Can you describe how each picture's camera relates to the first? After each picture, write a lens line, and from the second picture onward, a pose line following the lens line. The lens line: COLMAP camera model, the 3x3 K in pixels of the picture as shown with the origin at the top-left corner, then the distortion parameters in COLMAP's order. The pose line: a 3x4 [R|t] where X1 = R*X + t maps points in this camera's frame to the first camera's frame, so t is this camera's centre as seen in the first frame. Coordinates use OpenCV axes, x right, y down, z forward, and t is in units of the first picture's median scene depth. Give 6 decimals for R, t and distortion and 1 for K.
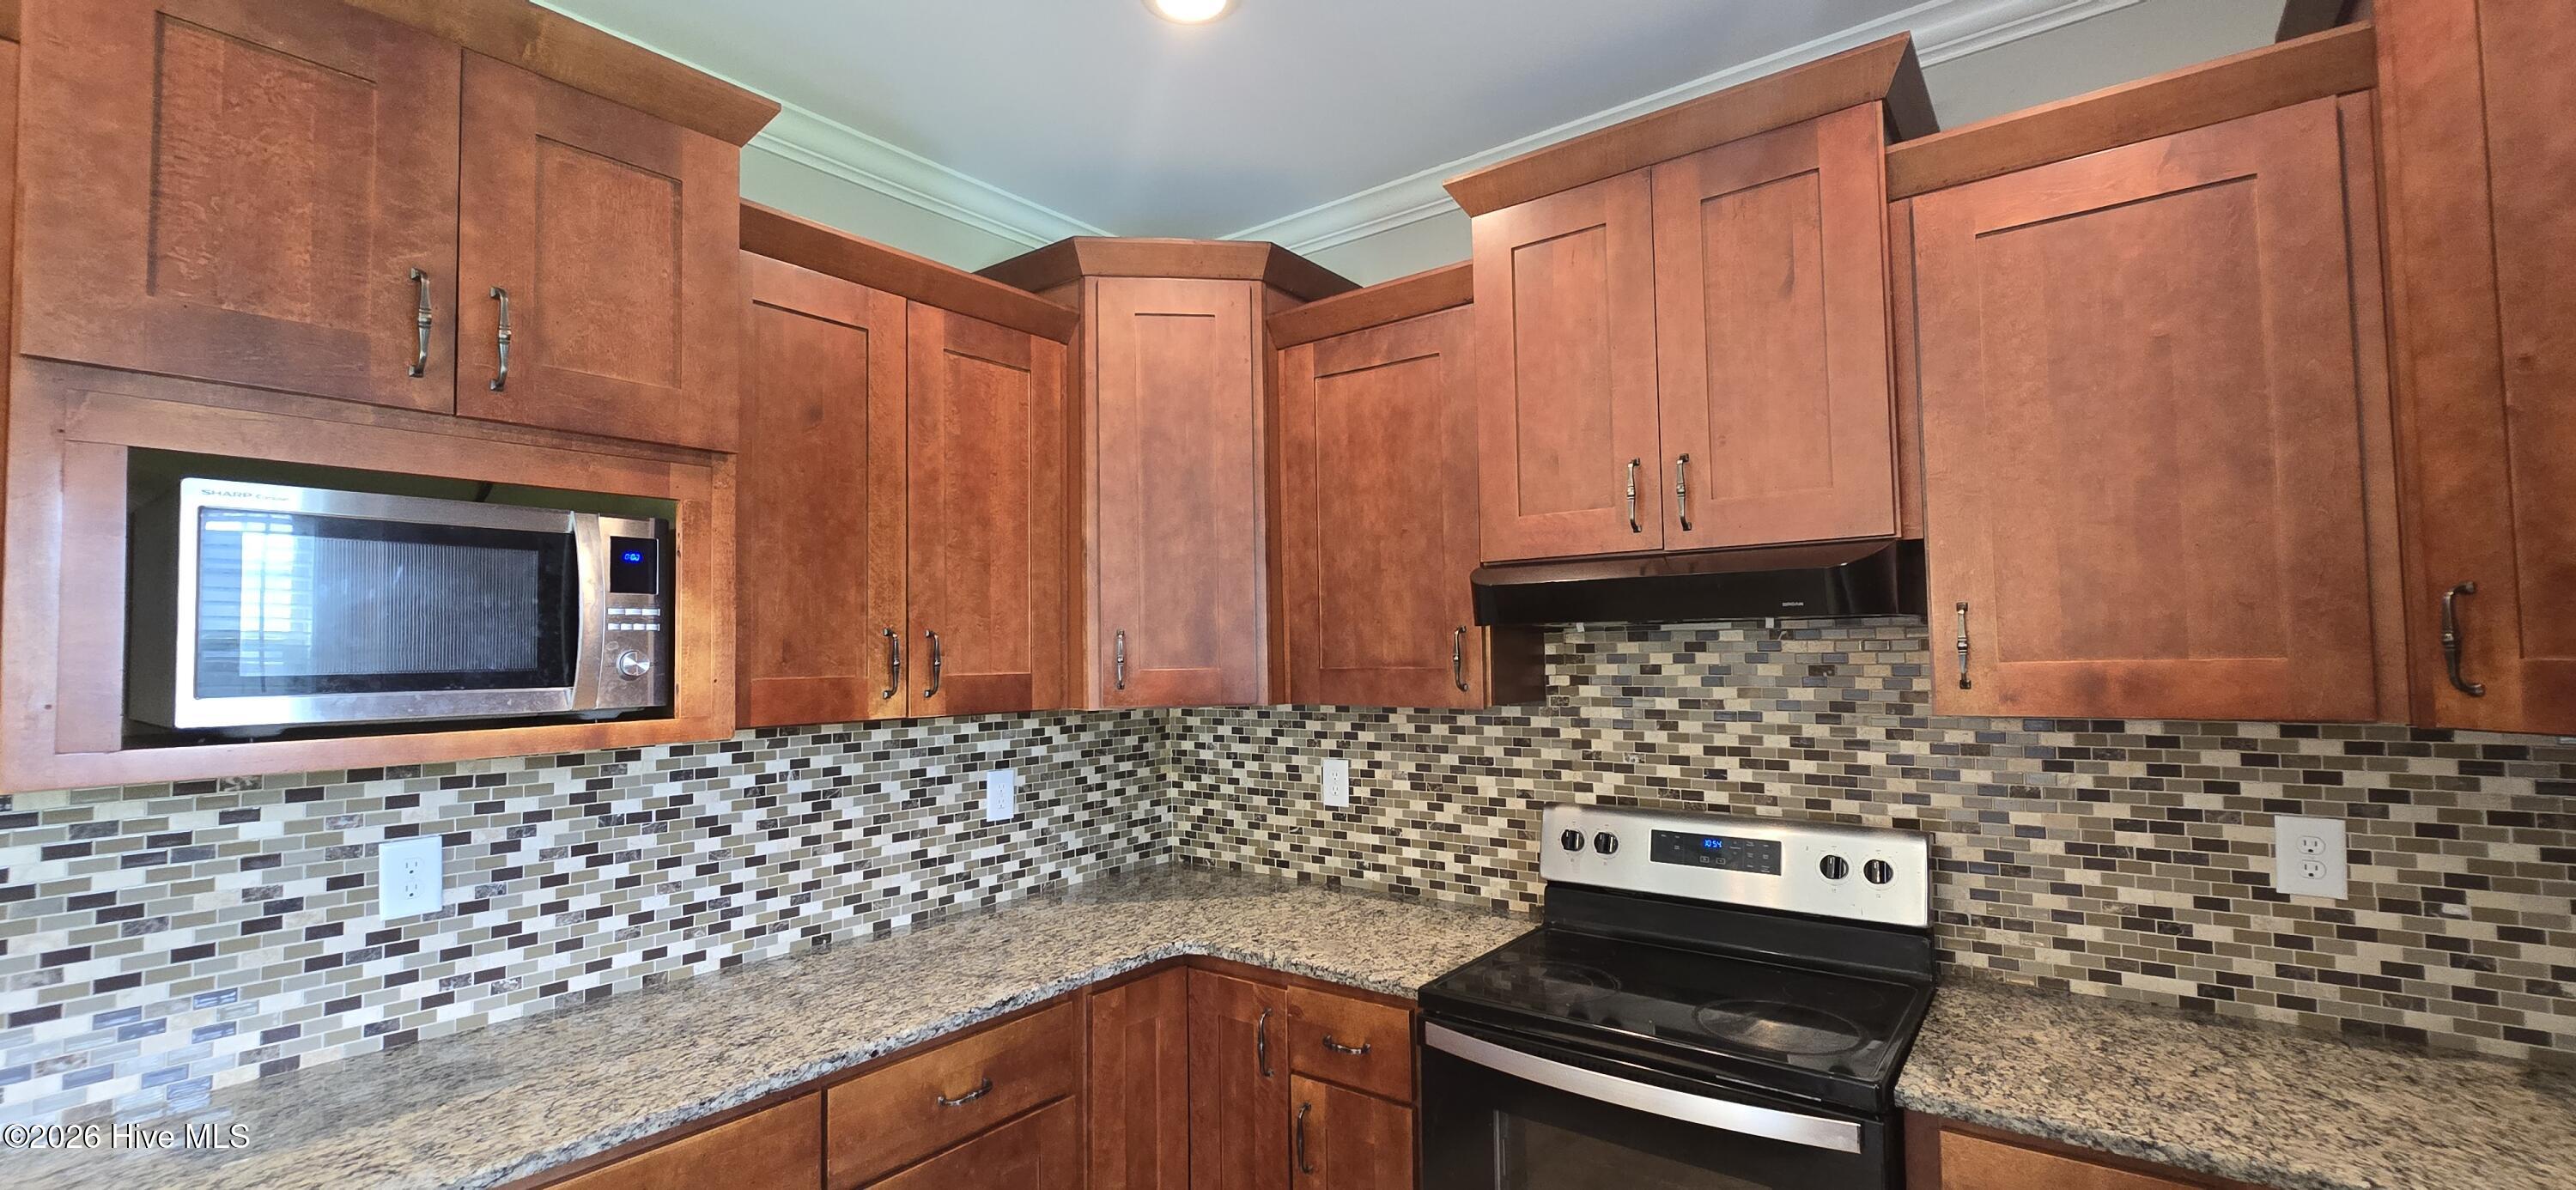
lens RADIAL K [[1052.9, 0, 1274.3], [0, 1052.9, 610.0], [0, 0, 1]] dist [-0.005482, 0.000406]
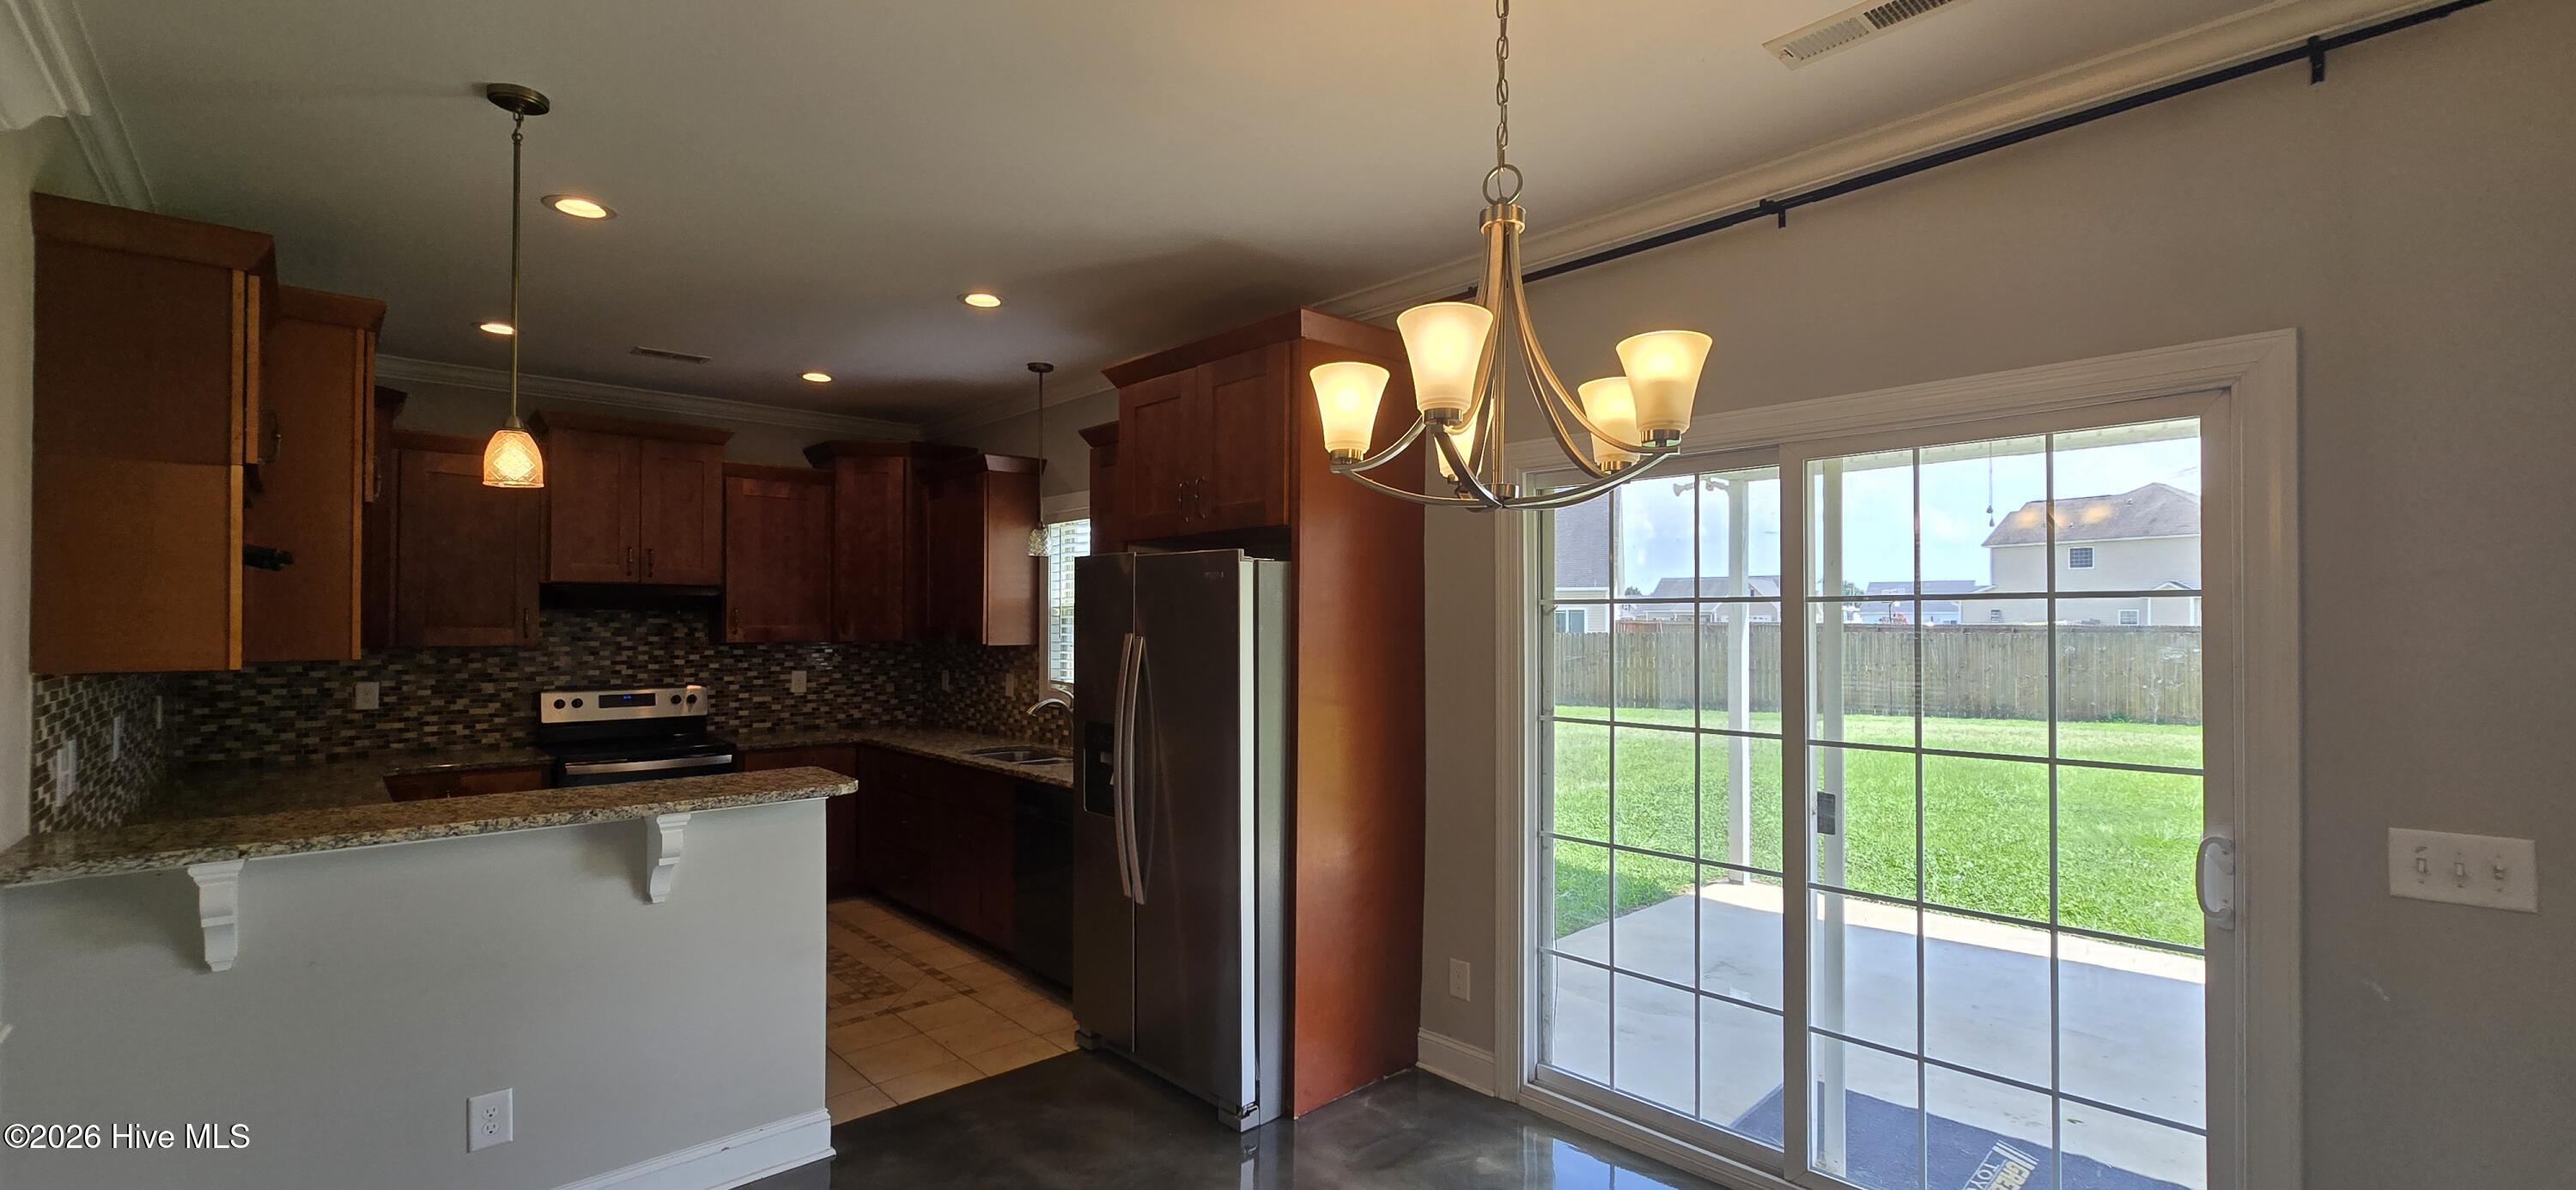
lens RADIAL K [[1052.9, 0, 1274.3], [0, 1052.9, 610.0], [0, 0, 1]] dist [-0.005482, 0.000406]
pose [[0.165817, 0.030002, 0.985700, -1.789810], [-0.045270, 0.998715, -0.022783, -0.001277], [-0.985117, -0.040845, 0.166962, -0.930603]]
